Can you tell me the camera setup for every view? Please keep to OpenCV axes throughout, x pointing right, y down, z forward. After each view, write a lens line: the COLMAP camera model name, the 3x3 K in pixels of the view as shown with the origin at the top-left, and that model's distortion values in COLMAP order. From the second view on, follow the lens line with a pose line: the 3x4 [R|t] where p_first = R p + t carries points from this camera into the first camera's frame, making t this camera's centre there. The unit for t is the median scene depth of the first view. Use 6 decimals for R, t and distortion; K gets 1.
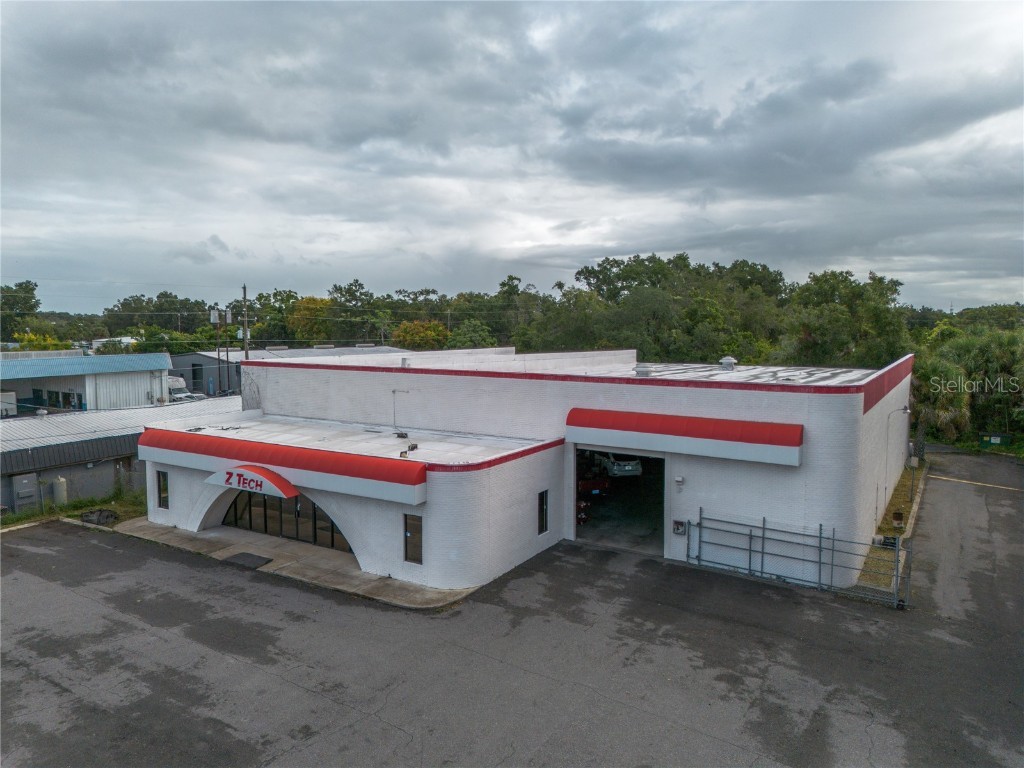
lens RADIAL K [[722.2, 0, 511.5], [0, 722.2, 382.4], [0, 0, 1]] dist [0.064322, -0.061099]
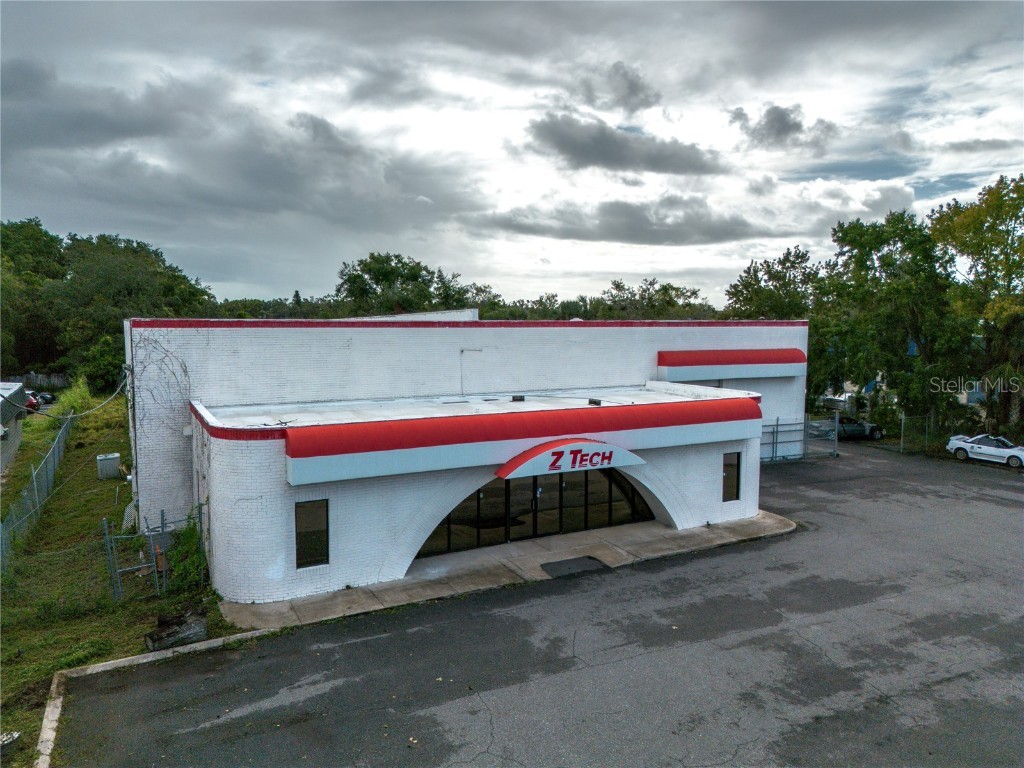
lens RADIAL K [[722.2, 0, 511.5], [0, 722.2, 382.4], [0, 0, 1]] dist [0.064322, -0.061099]
pose [[0.500481, -0.072556, 0.862702, -1.102800], [0.071266, 0.996553, 0.042469, 0.023132], [-0.862809, 0.040226, 0.503927, 0.731749]]
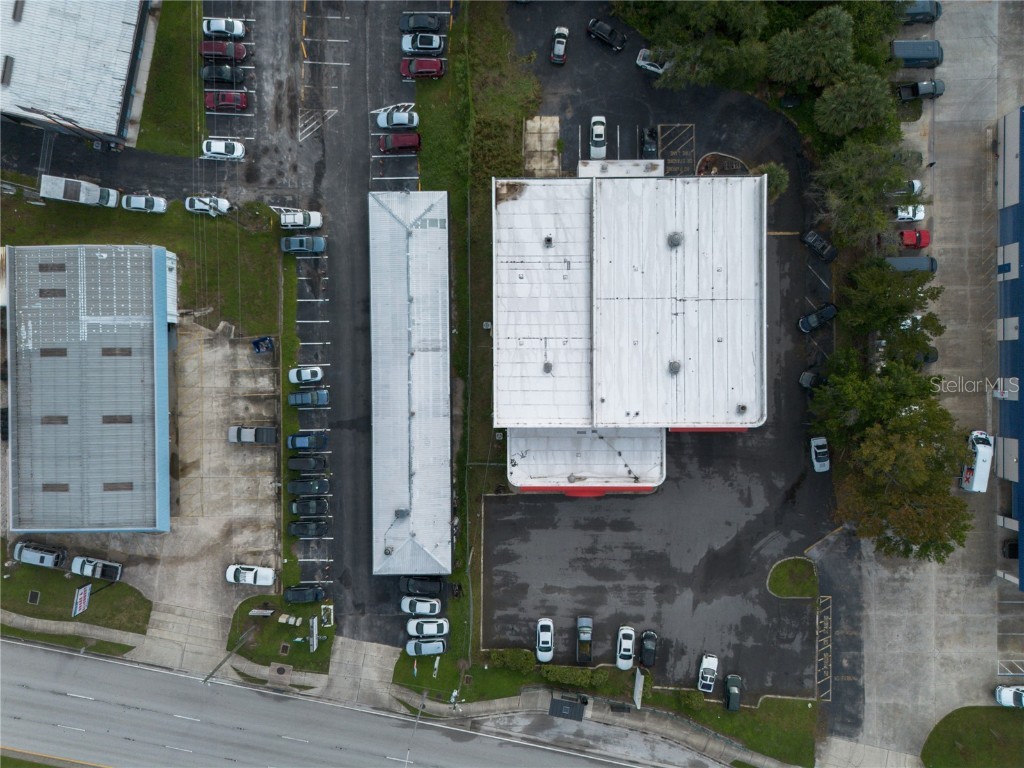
lens RADIAL K [[722.2, 0, 511.5], [0, 722.2, 382.4], [0, 0, 1]] dist [0.064322, -0.061099]
pose [[0.847353, -0.530847, -0.013958, -0.357956], [0.053998, 0.059986, 0.996738, -3.242105], [-0.528278, -0.845342, 0.079494, 1.425947]]
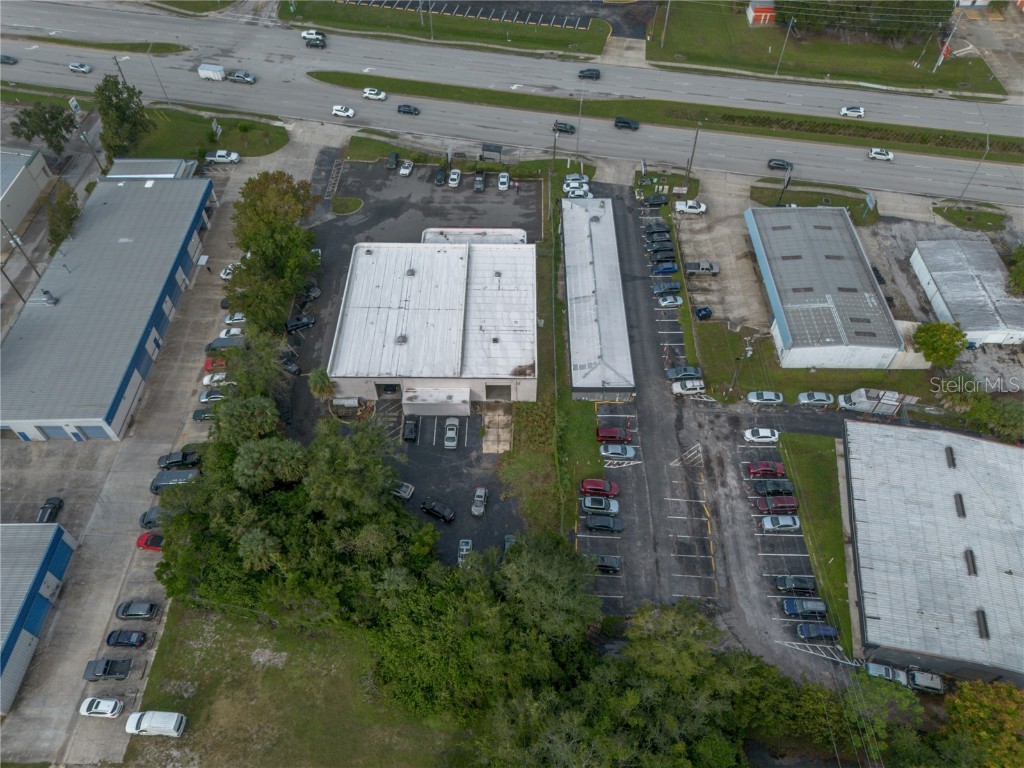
lens RADIAL K [[722.2, 0, 511.5], [0, 722.2, 382.4], [0, 0, 1]] dist [0.064322, -0.061099]
pose [[-0.855093, 0.406136, -0.322286, 1.476199], [-0.042113, 0.565145, 0.823916, -3.471138], [0.516761, 0.718098, -0.466148, 4.362181]]
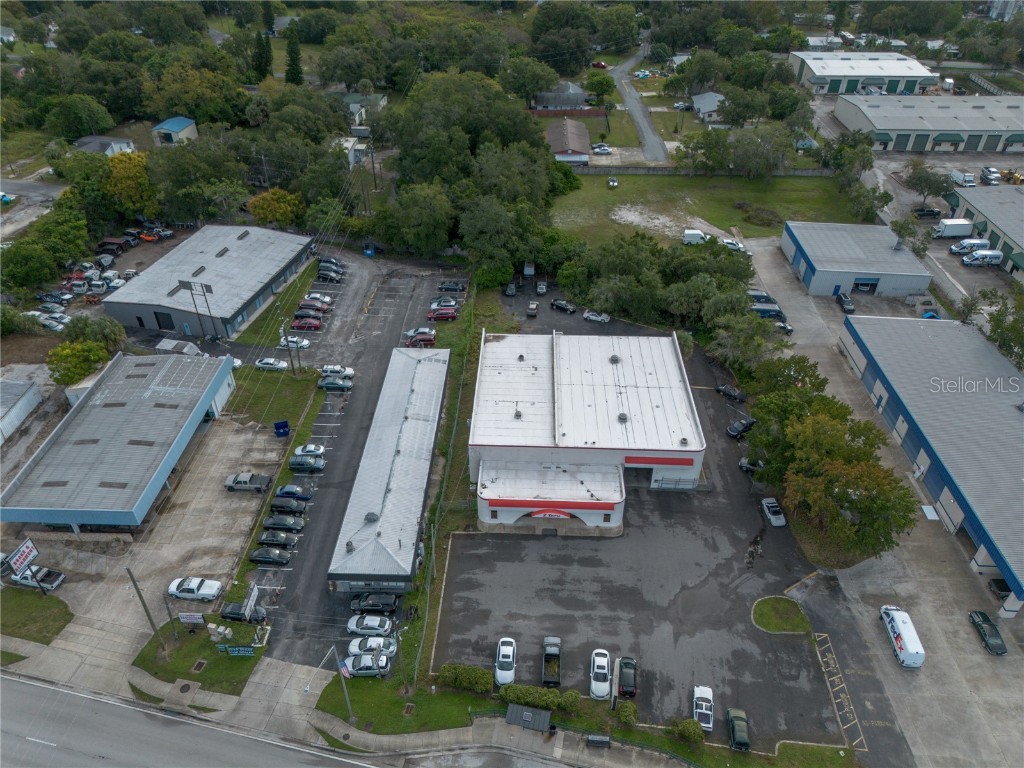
lens RADIAL K [[722.2, 0, 511.5], [0, 722.2, 382.4], [0, 0, 1]] dist [0.064322, -0.061099]
pose [[0.867709, -0.295158, 0.399952, -1.754806], [0.038497, 0.842104, 0.537939, -2.265124], [-0.495579, -0.451378, 0.742064, -1.122064]]
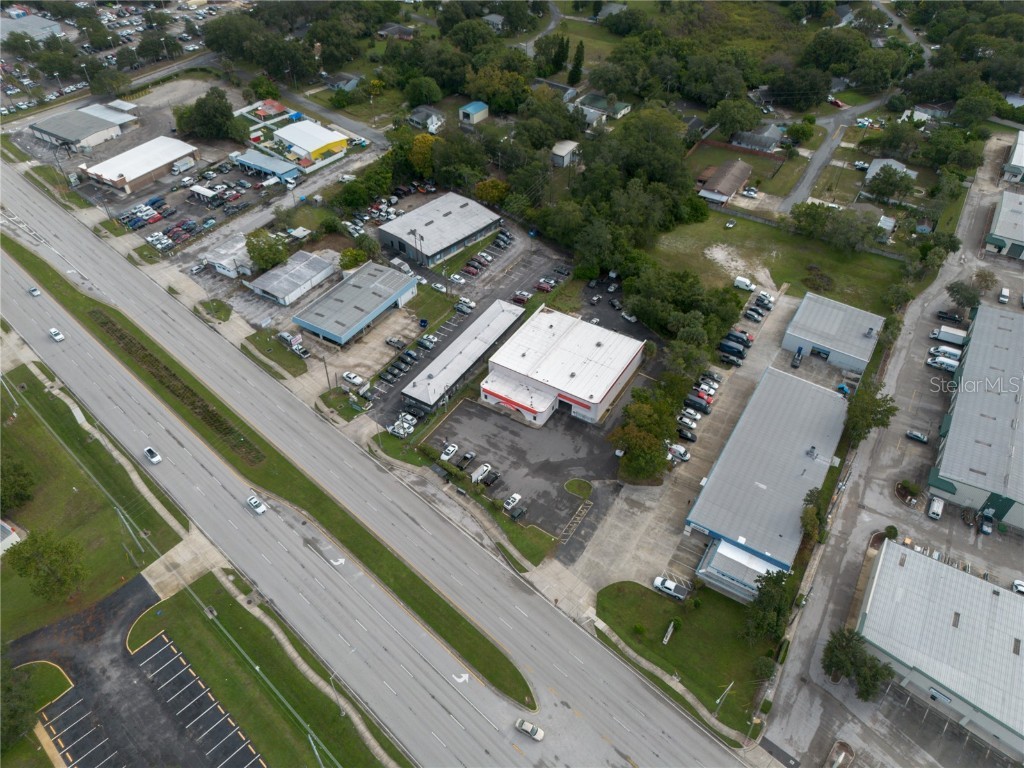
lens RADIAL K [[722.2, 0, 511.5], [0, 722.2, 382.4], [0, 0, 1]] dist [0.064322, -0.061099]
pose [[0.999966, 0.000775, 0.008233, -0.409008], [-0.005683, 0.787633, 0.616119, -4.254980], [-0.006008, -0.616144, 0.787610, -4.191051]]
